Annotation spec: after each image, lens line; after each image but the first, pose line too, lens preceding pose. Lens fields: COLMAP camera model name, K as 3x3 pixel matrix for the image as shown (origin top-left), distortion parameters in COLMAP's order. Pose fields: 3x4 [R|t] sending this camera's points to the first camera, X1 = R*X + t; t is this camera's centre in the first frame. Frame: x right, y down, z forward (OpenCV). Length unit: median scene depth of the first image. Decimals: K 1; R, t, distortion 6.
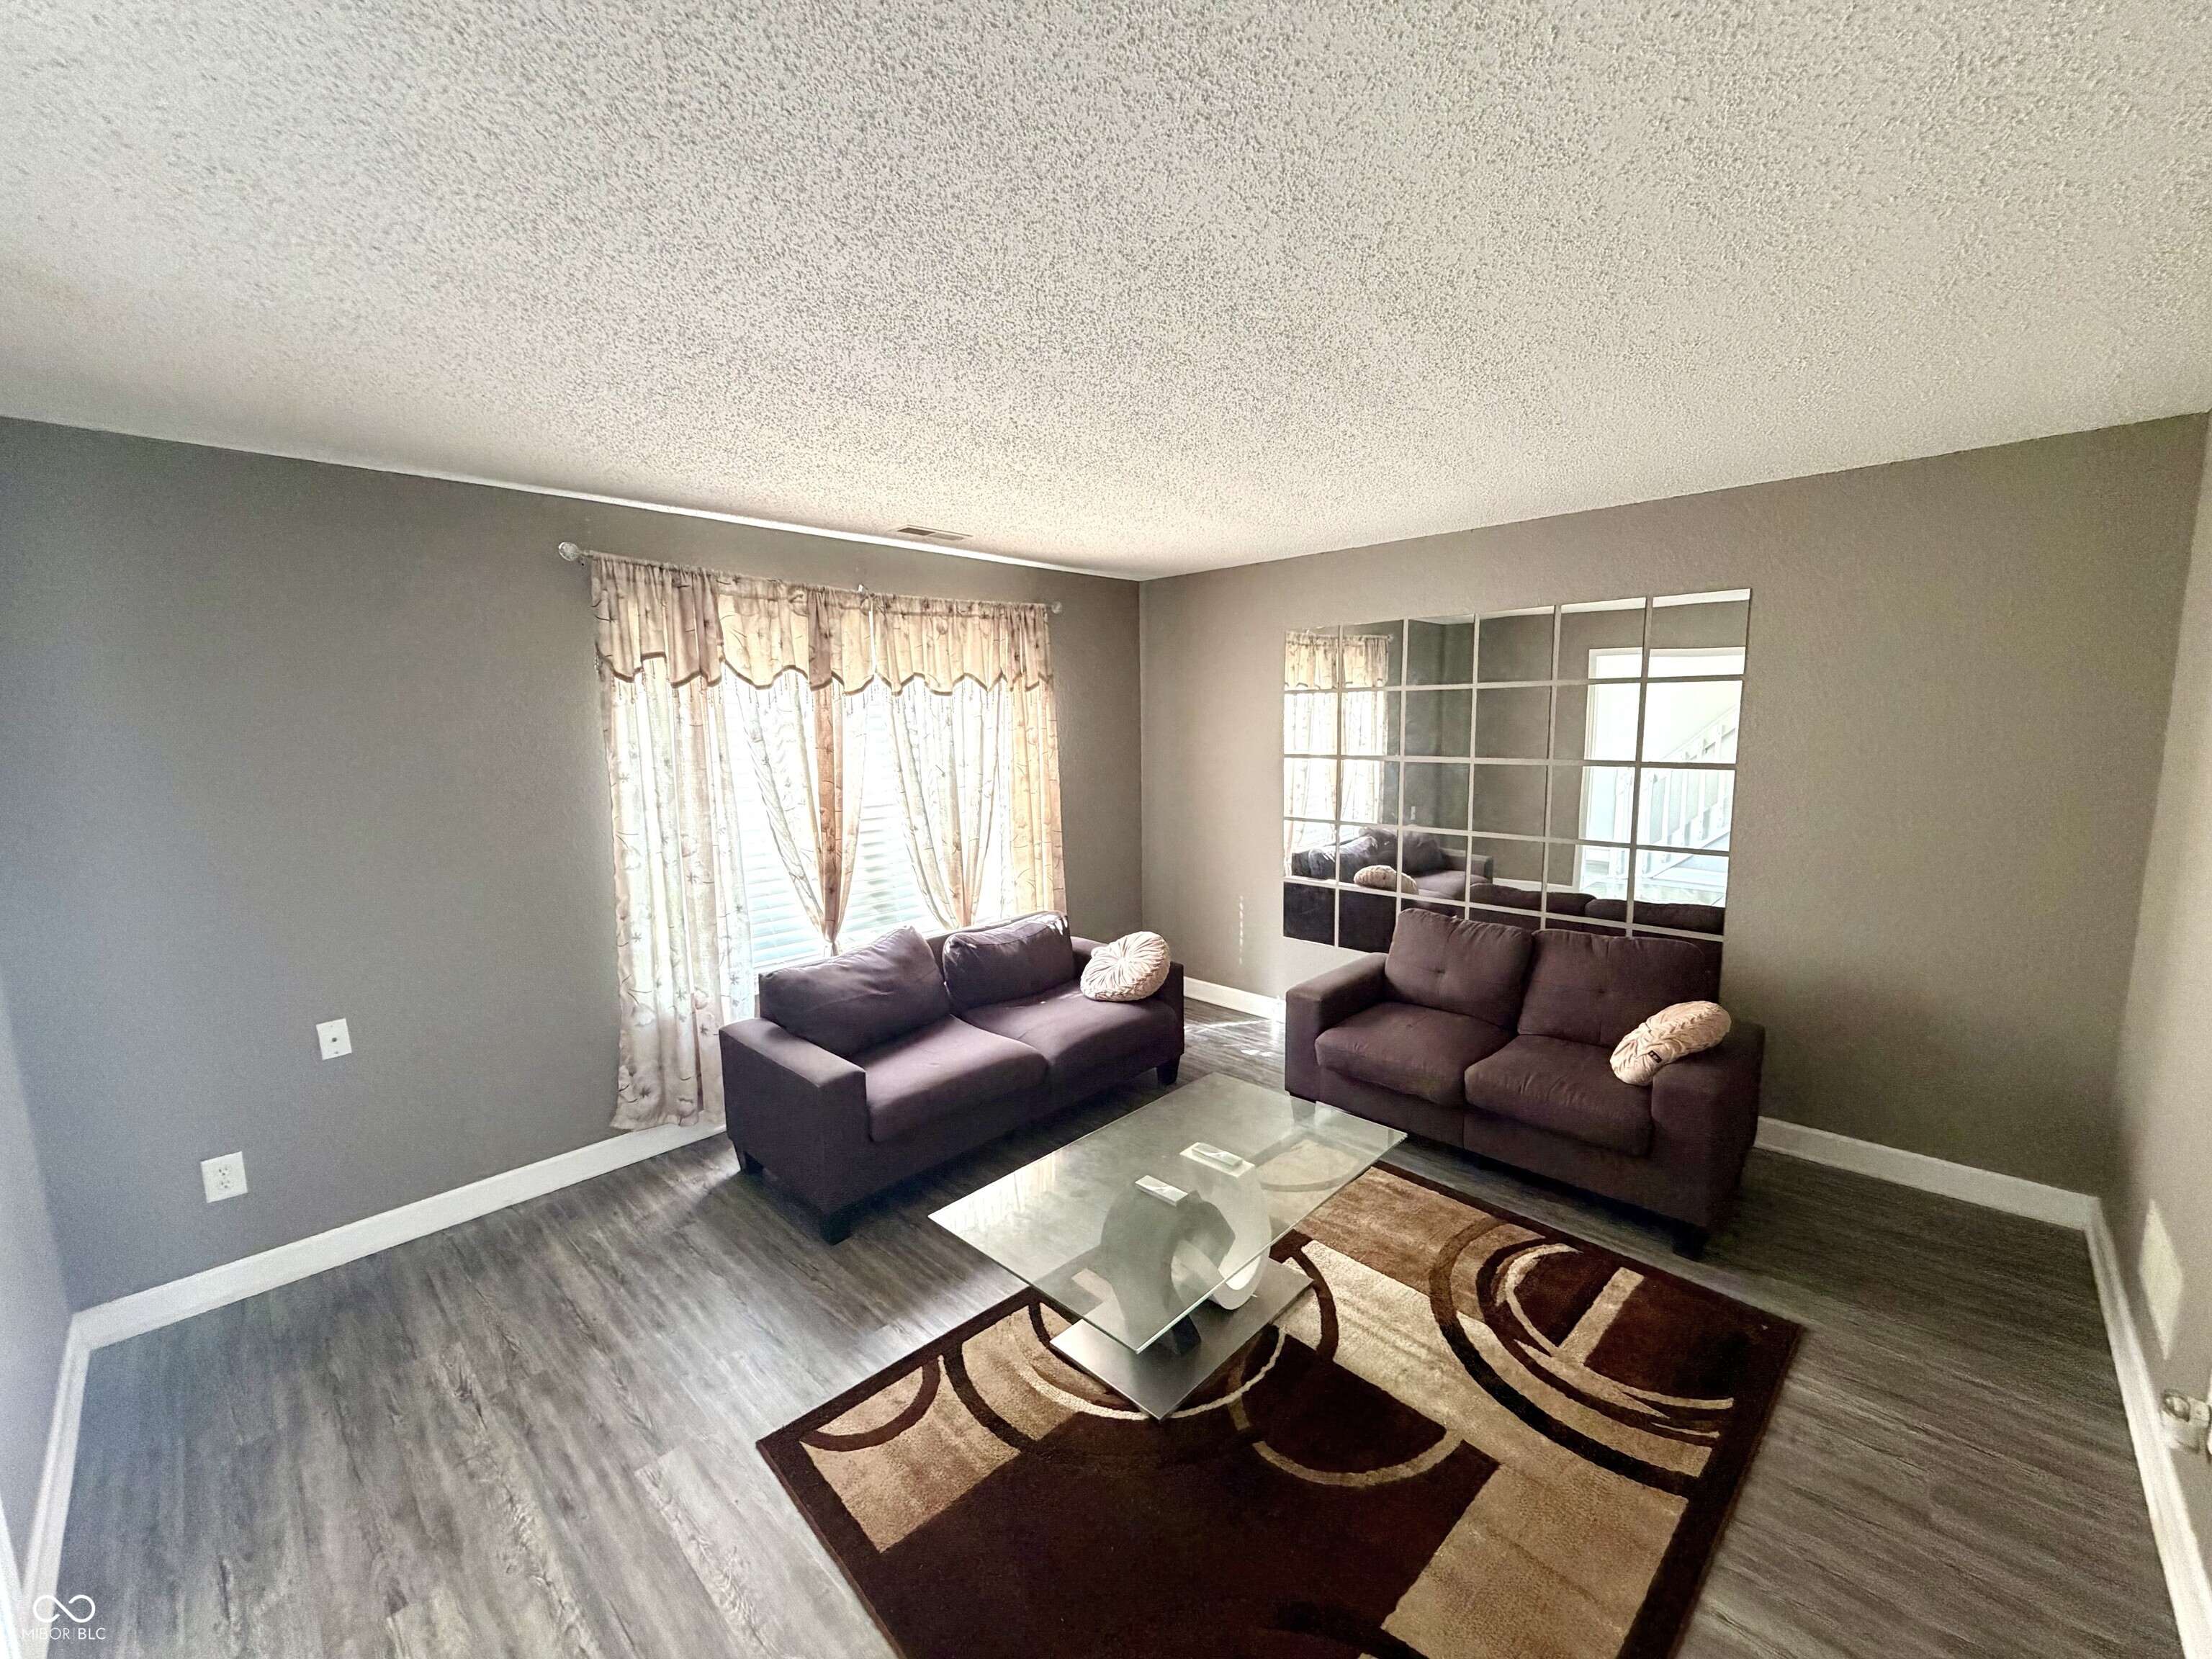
lens RADIAL K [[883.1, 0, 1096.0], [0, 883.1, 827.8], [0, 0, 1]] dist [-0.001791, 0.000781]
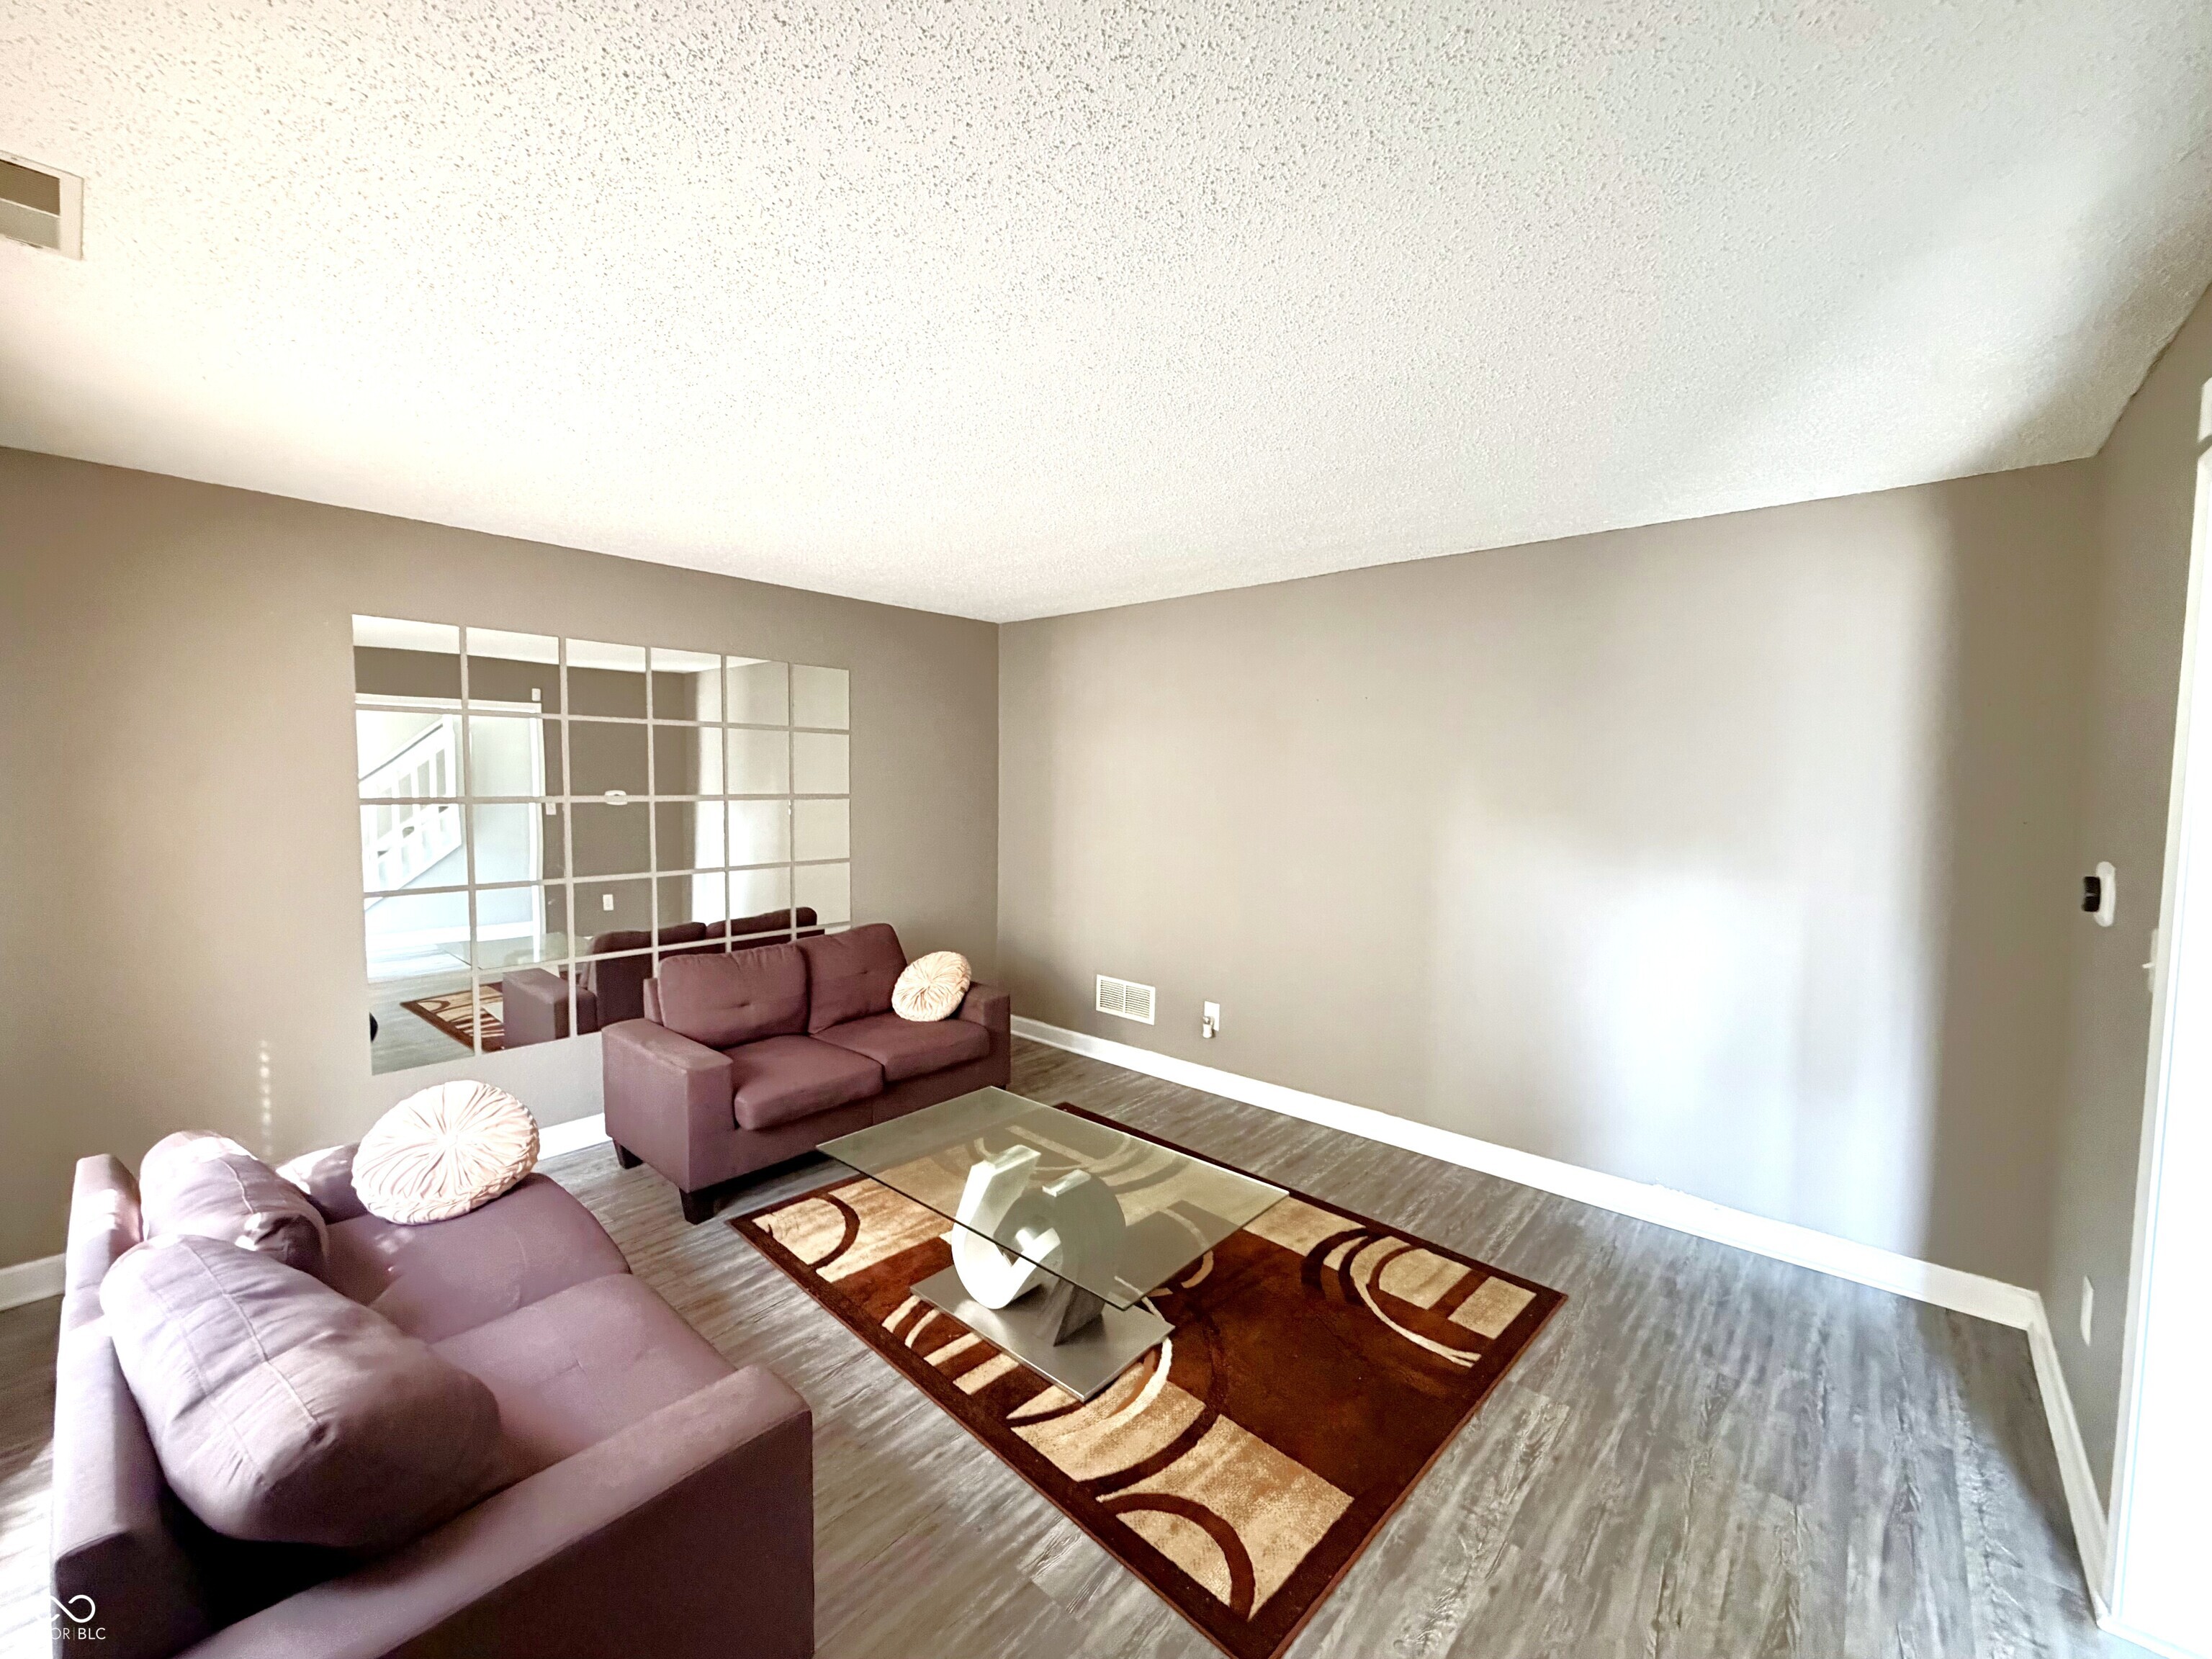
lens RADIAL K [[883.1, 0, 1100.9], [0, 883.1, 829.1], [0, 0, 1]] dist [-0.001791, 0.000781]
pose [[-0.048473, -0.046090, 0.997761, -1.006782], [0.117718, 0.991709, 0.051529, -0.062588], [-0.991863, 0.119952, -0.042646, 0.999307]]
